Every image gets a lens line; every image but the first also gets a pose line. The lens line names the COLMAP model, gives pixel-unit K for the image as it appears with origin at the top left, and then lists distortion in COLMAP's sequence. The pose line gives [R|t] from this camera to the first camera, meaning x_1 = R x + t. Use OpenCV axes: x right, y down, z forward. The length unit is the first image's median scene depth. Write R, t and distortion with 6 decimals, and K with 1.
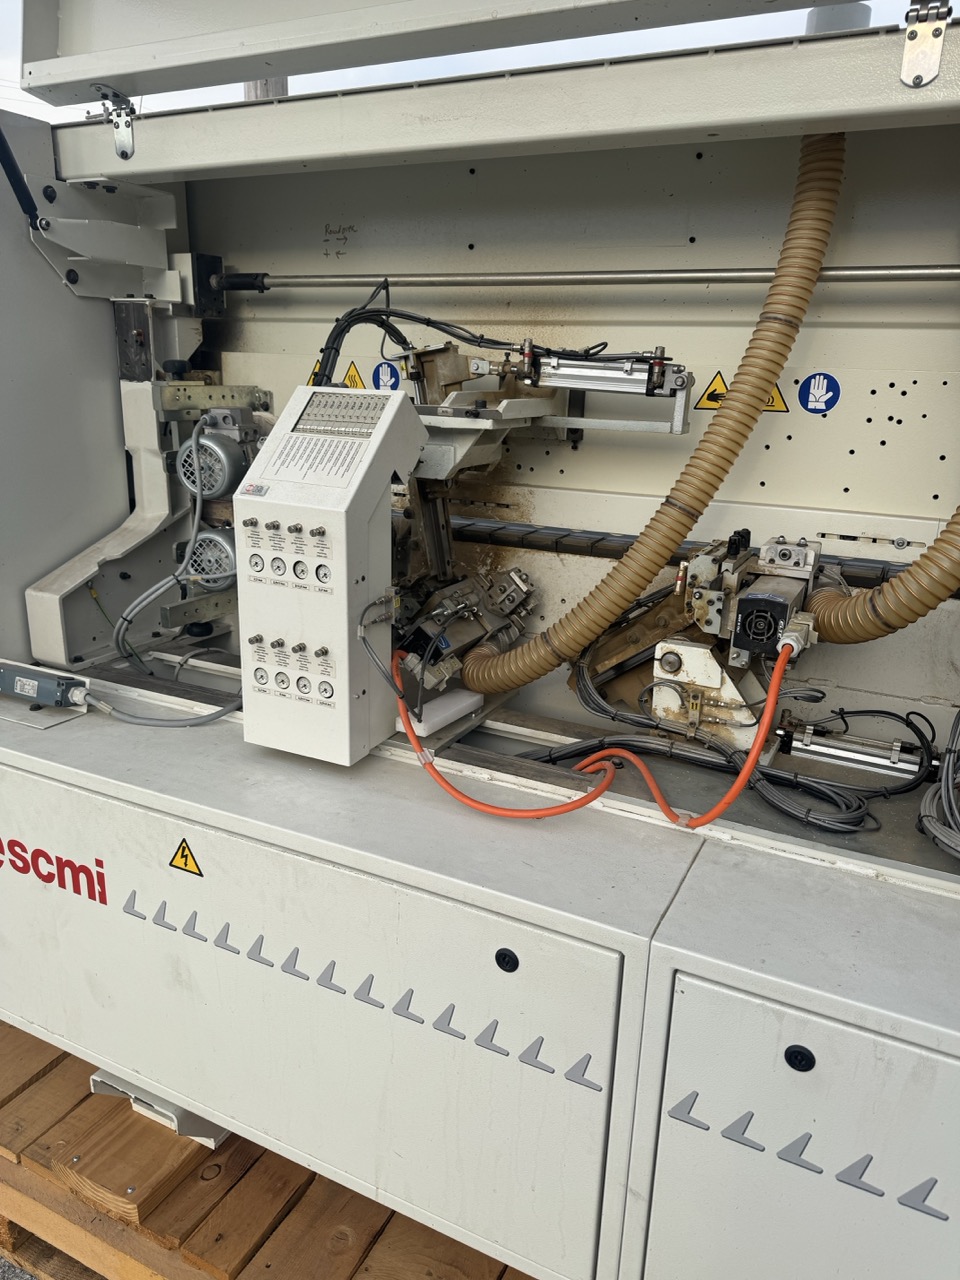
lens RADIAL K [[895.2, 0, 480.0], [0, 895.2, 640.0], [0, 0, 1]] dist [-0.006236, 0.005451]
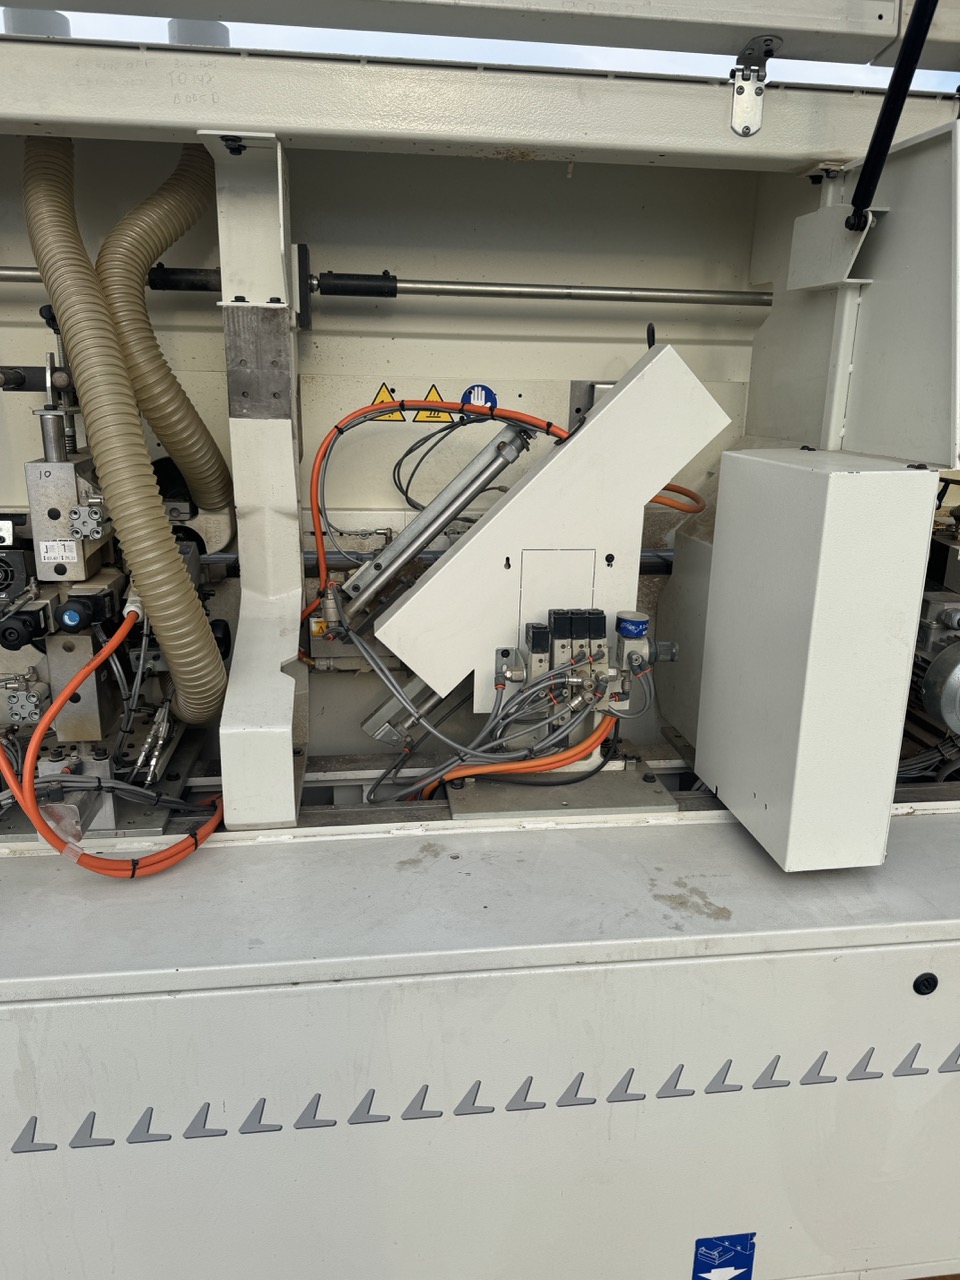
lens RADIAL K [[898.2, 0, 480.0], [0, 898.2, 640.0], [0, 0, 1]] dist [-0.009316, -0.002357]
pose [[0.837163, -0.166524, 0.520988, -1.077158], [0.169584, 0.984611, 0.042212, -0.184471], [-0.520000, 0.053013, 0.852520, 0.492235]]
